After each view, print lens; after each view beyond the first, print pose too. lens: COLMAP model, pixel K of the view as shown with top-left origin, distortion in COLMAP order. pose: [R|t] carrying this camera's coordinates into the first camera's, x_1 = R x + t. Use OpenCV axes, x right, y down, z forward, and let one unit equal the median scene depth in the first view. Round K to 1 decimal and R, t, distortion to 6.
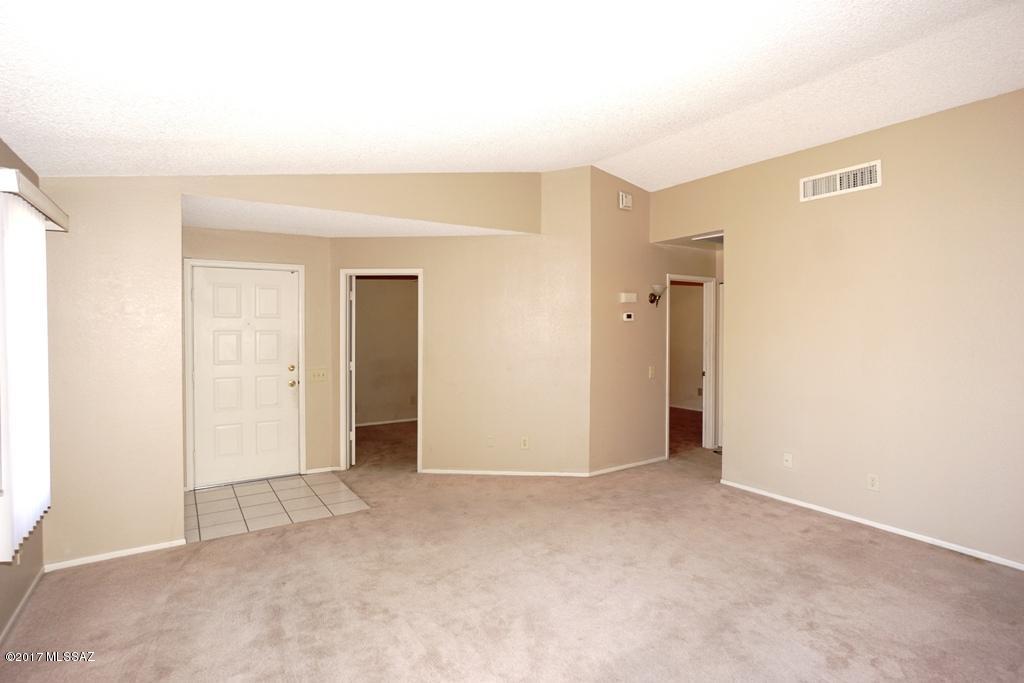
lens RADIAL K [[528.3, 0, 518.5], [0, 528.3, 336.7], [0, 0, 1]] dist [-0.004994, 0.009917]
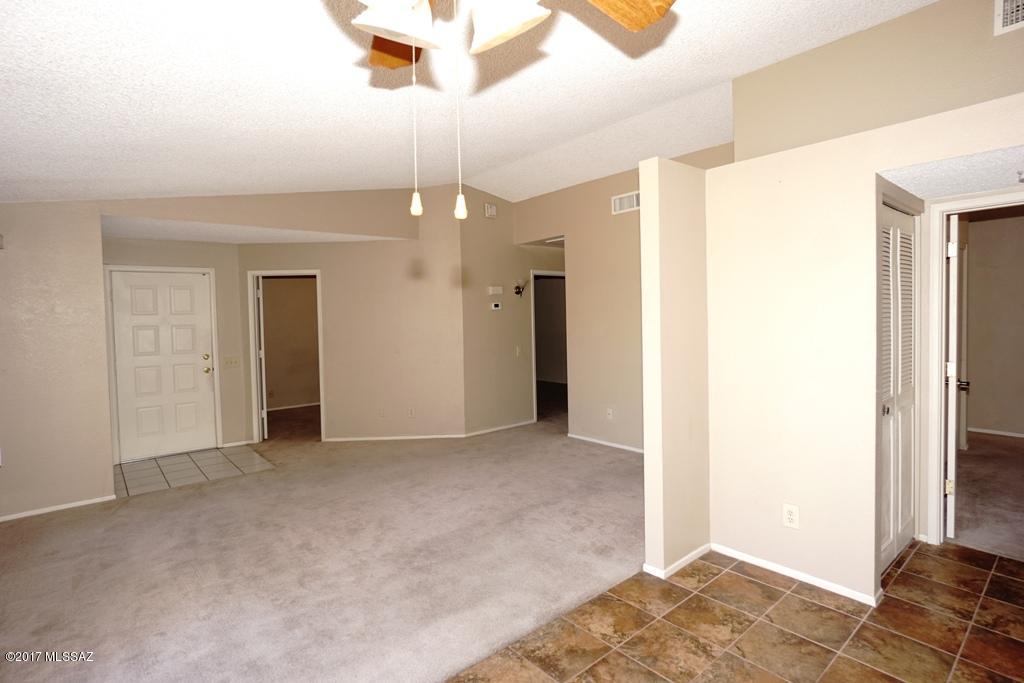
lens RADIAL K [[528.3, 0, 515.4], [0, 528.3, 336.9], [0, 0, 1]] dist [-0.004994, 0.009917]
pose [[0.994056, -0.029120, 0.104904, 0.144676], [0.027069, 0.999415, 0.020920, 0.010660], [-0.105452, -0.017956, 0.994262, -0.259260]]
